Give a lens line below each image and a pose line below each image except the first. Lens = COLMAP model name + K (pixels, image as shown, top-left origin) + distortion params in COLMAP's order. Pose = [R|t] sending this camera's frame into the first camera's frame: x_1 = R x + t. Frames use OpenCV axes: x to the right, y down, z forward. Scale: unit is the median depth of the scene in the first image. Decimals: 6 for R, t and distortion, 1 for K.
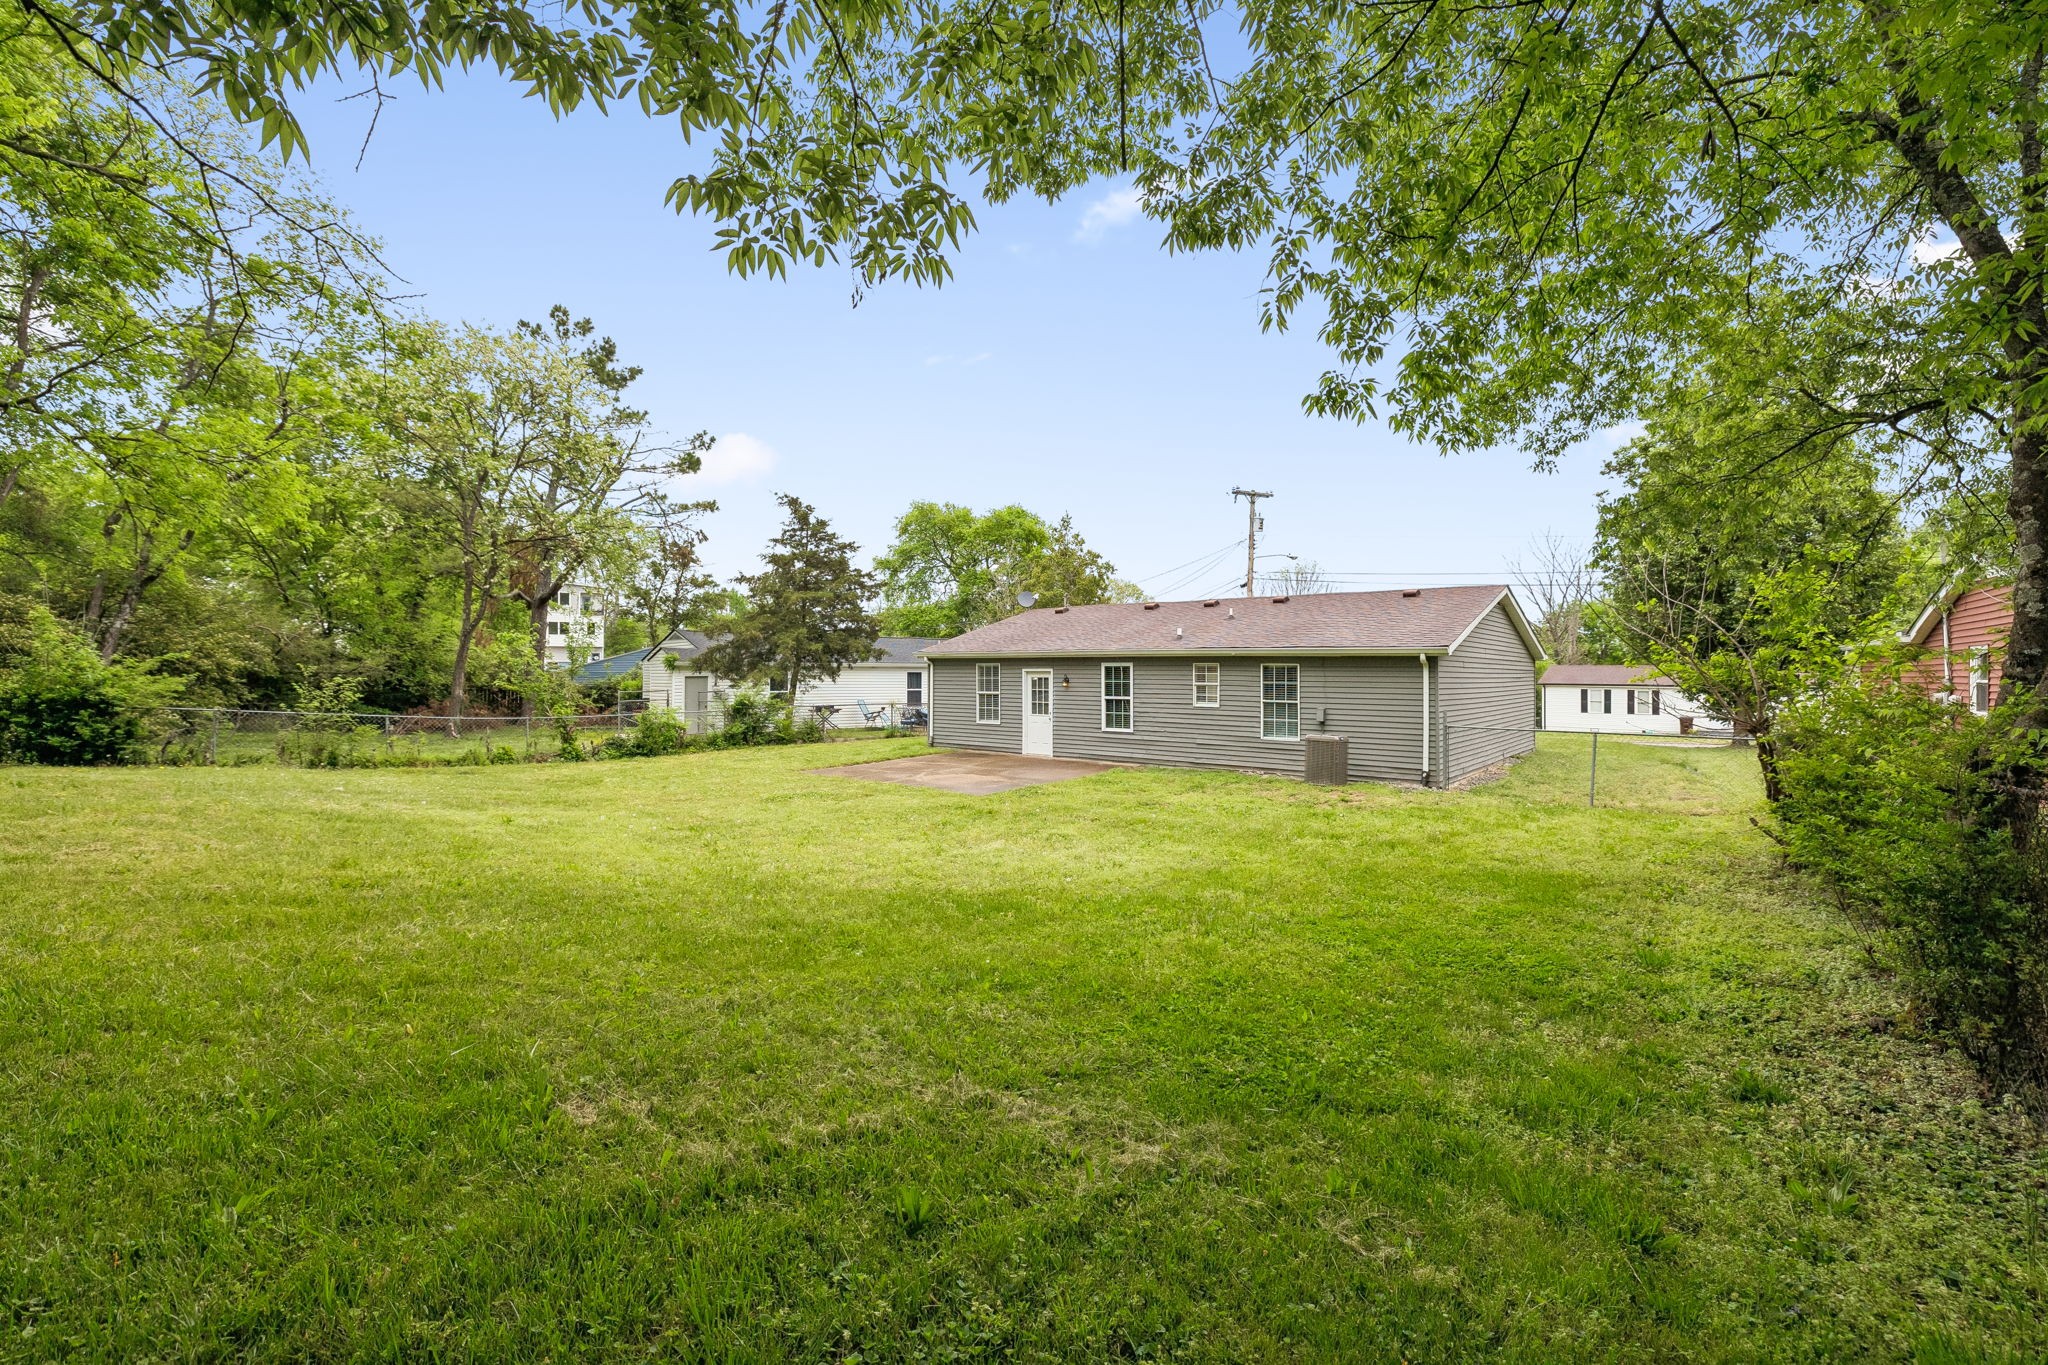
lens RADIAL K [[862.5, 0, 1018.5], [0, 862.5, 672.9], [0, 0, 1]] dist [0.001402, 0.000264]
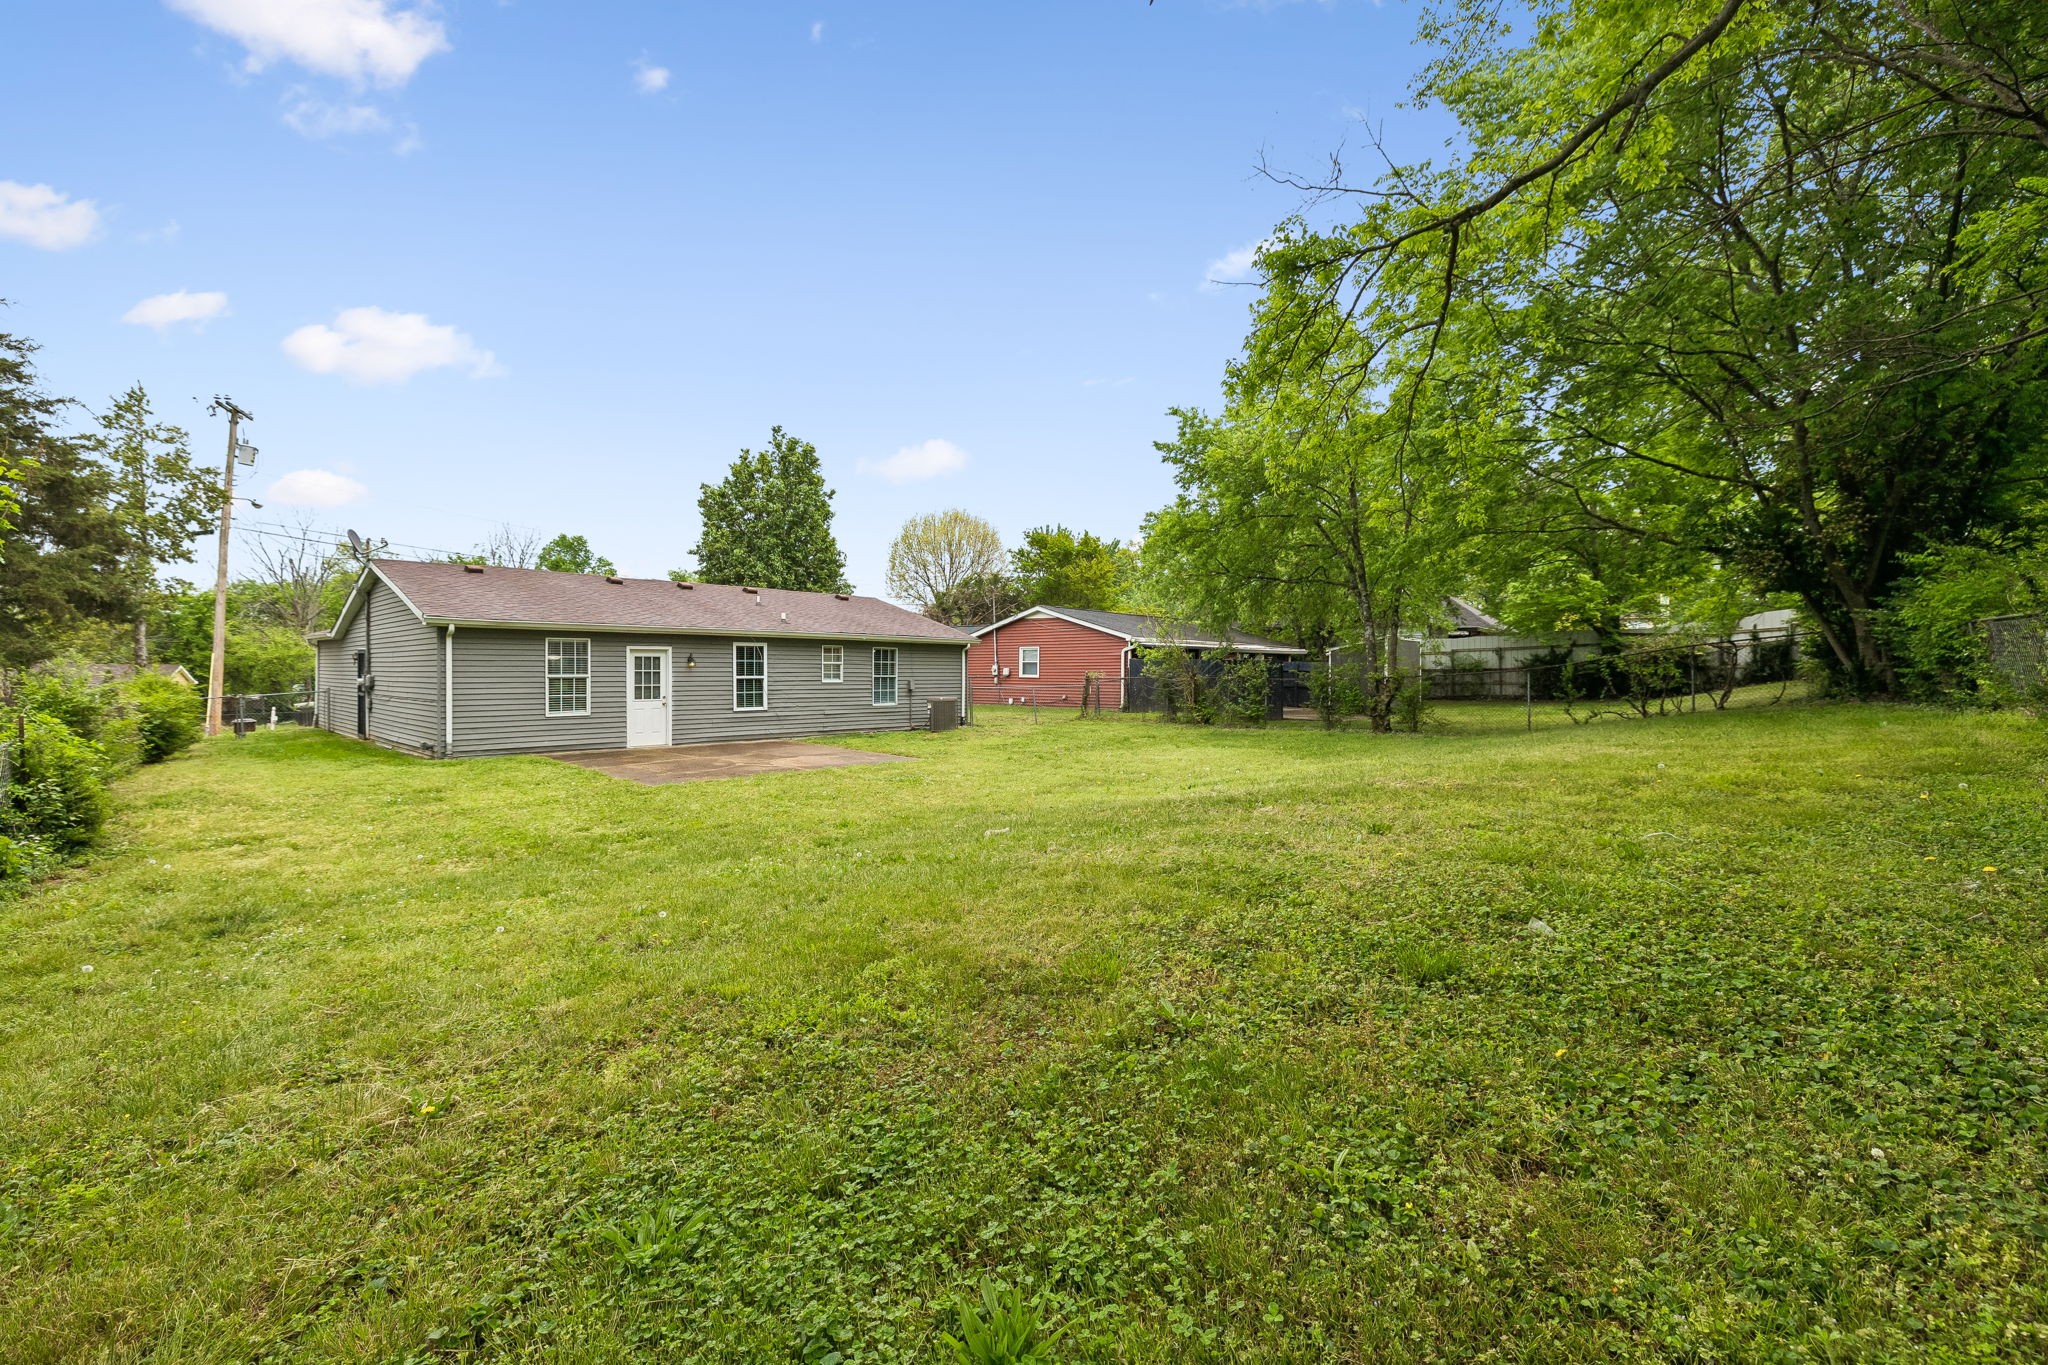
lens RADIAL K [[862.5, 0, 1018.5], [0, 862.5, 672.9], [0, 0, 1]] dist [0.001402, 0.000264]
pose [[0.075828, -0.008414, 0.997085, -0.811837], [-0.001956, 0.999961, 0.008587, 0.013232], [-0.997119, -0.002601, 0.075809, 0.561706]]
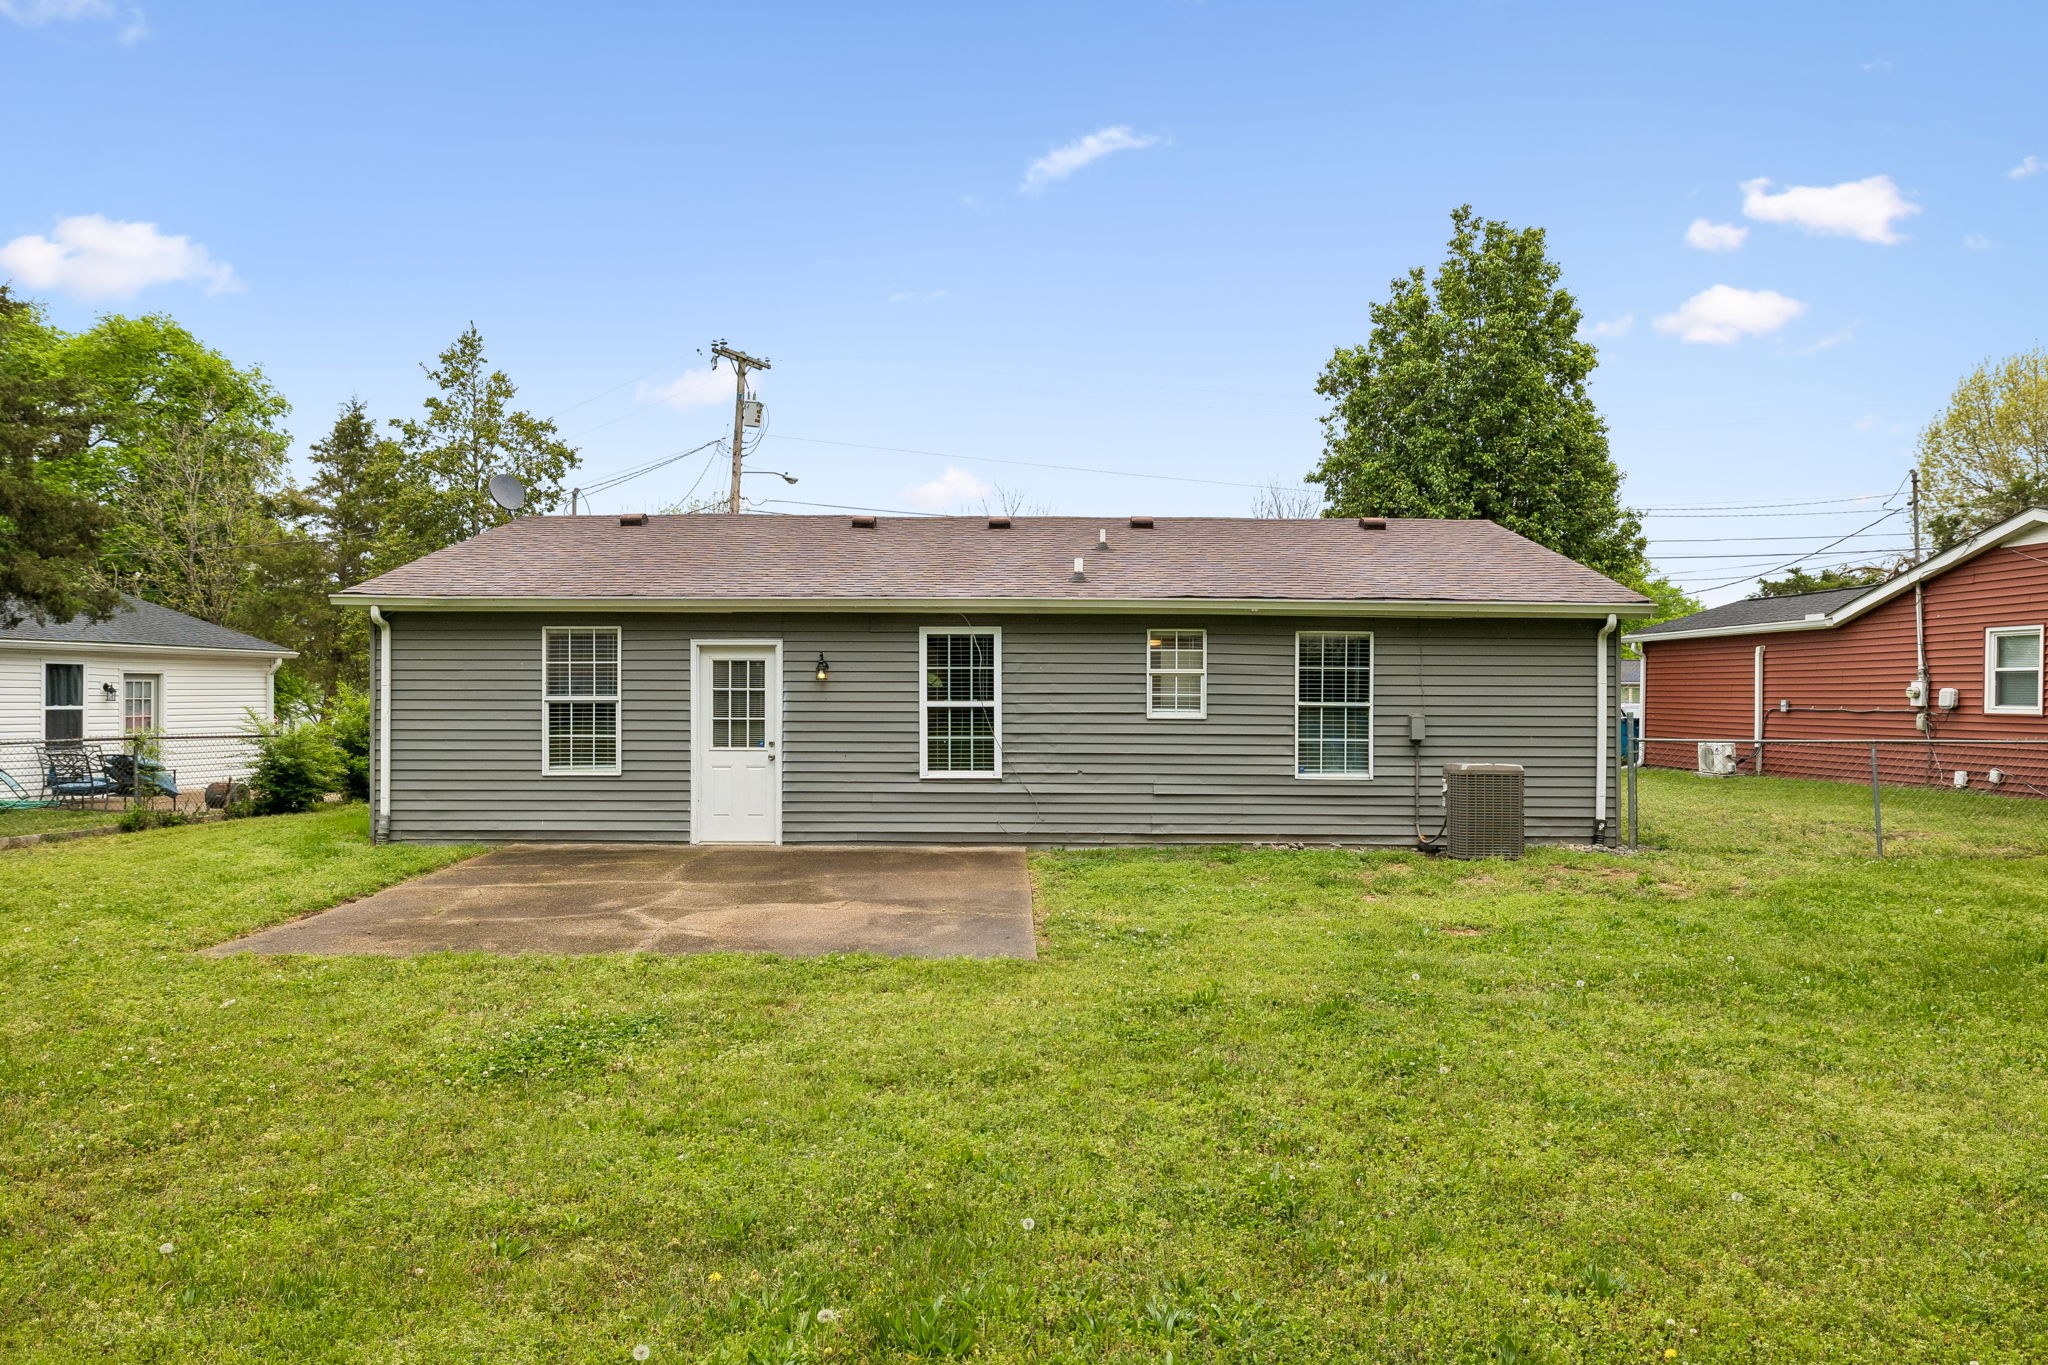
lens RADIAL K [[1354.9, 0, 1024.0], [0, 1354.9, 682.5], [0, 0, 1]] dist [0.000786, 0.000359]
pose [[0.774542, 0.004440, 0.632507, -0.288254], [0.000105, 0.999974, -0.007148, 0.020848], [-0.632522, 0.005602, 0.774522, 0.394133]]
